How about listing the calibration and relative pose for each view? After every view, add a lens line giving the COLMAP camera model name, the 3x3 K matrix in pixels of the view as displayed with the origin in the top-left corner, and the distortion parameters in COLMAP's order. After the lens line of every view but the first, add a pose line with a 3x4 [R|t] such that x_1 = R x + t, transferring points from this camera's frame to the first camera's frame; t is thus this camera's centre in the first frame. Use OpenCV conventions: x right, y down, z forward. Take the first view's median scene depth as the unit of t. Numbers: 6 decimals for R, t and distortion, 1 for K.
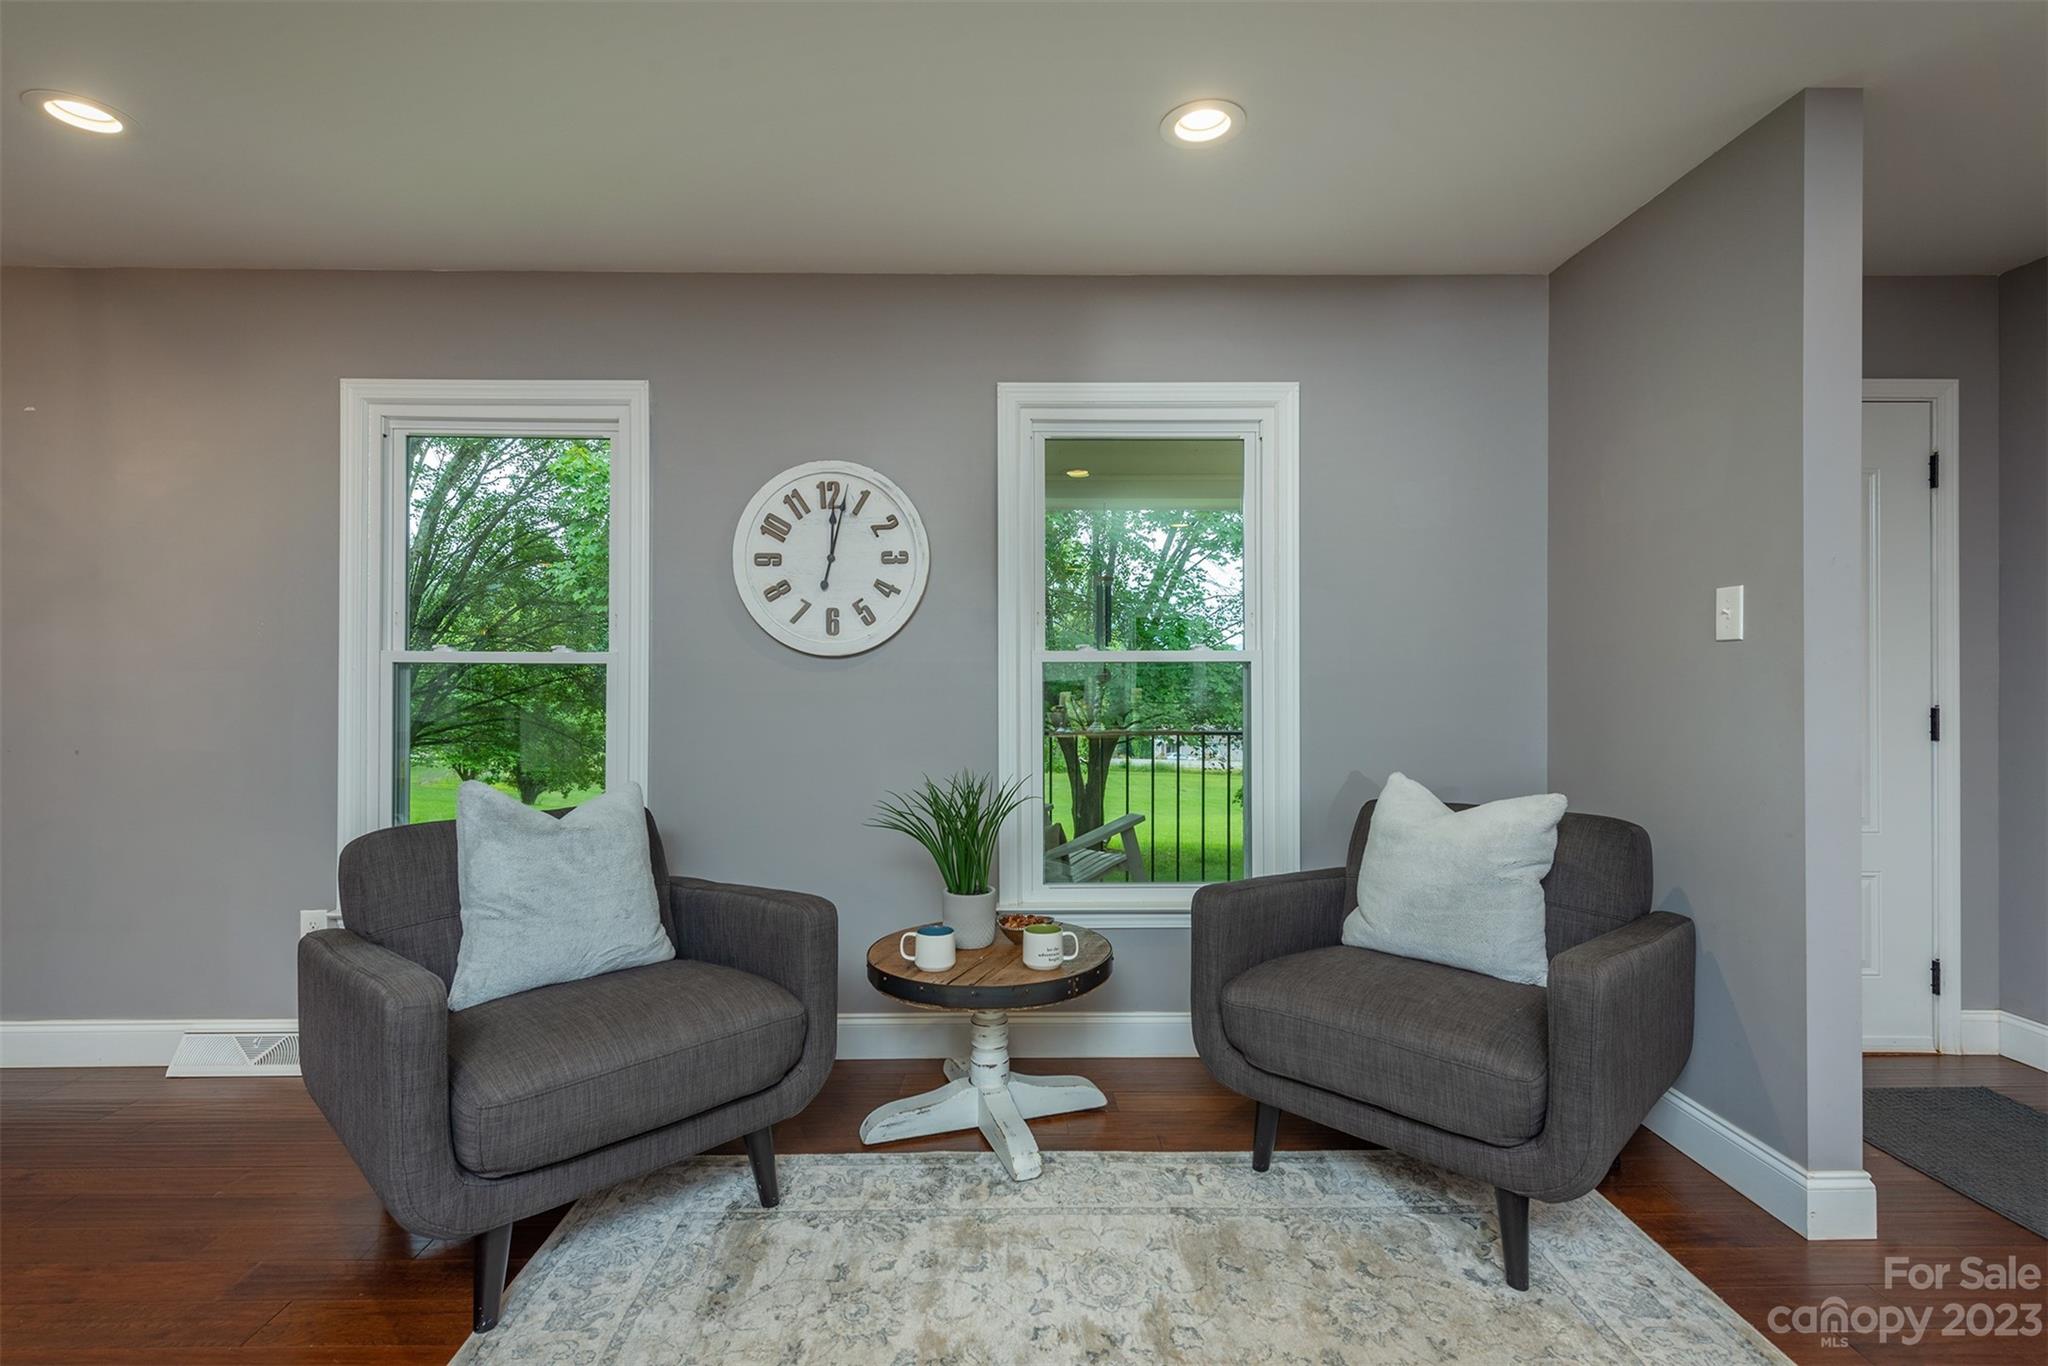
lens RADIAL K [[1003.7, 0, 1019.3], [0, 1003.7, 677.1], [0, 0, 1]] dist [0.015989, -0.000409]
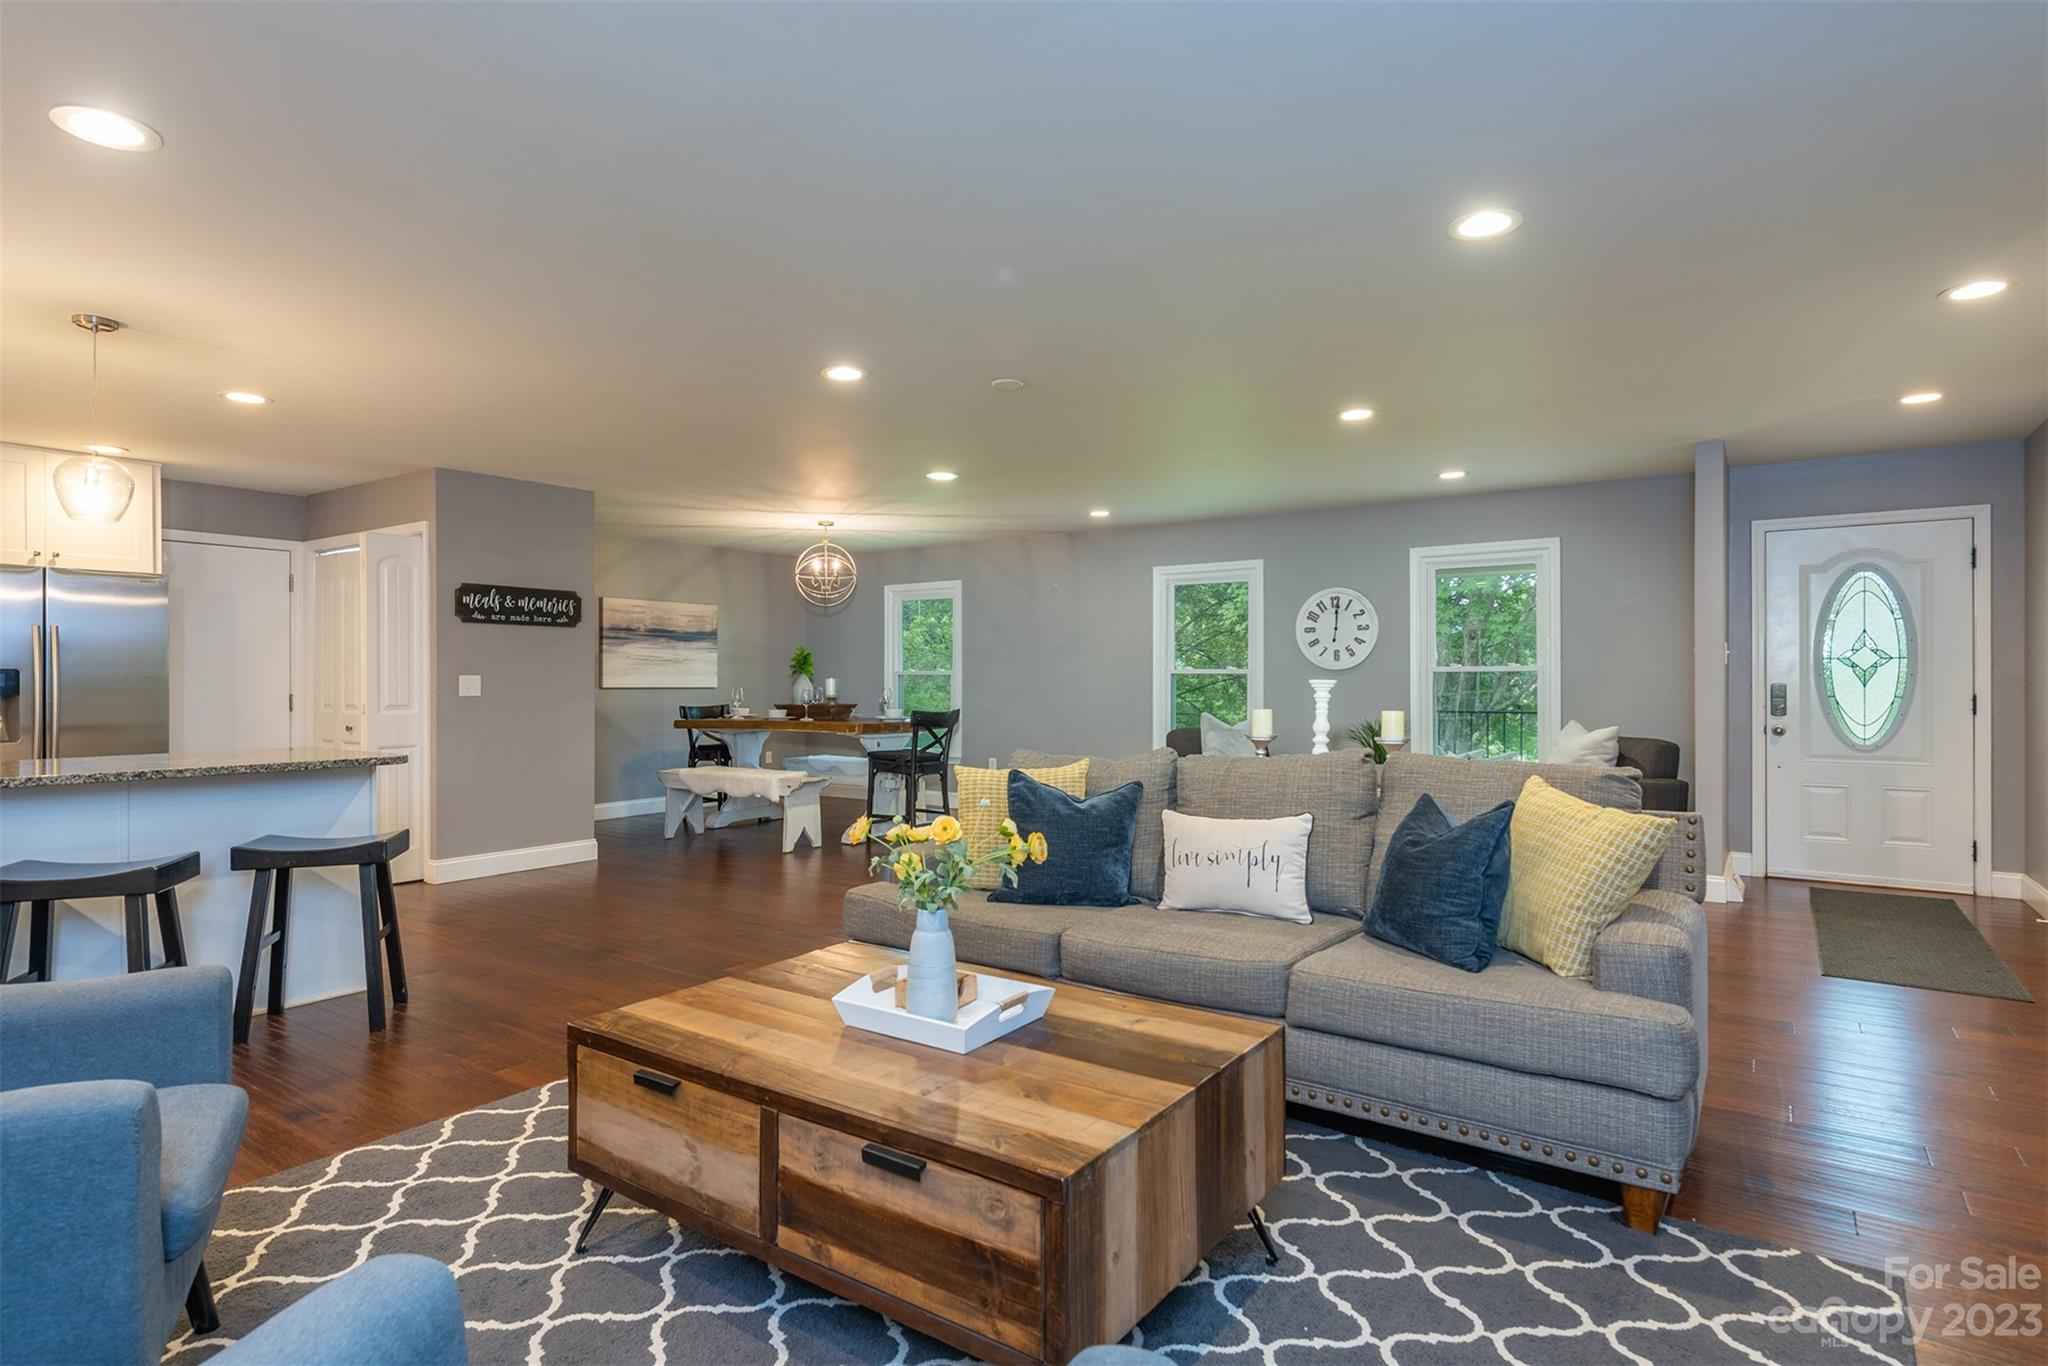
lens RADIAL K [[1079.9, 0, 1017.0], [0, 1079.9, 681.7], [0, 0, 1]] dist [0.000469, -0.000068]
pose [[0.819074, -0.000087, -0.573688, 0.655767], [0.005711, 0.999952, 0.008002, -0.018039], [0.573659, -0.009830, 0.819035, -1.514747]]
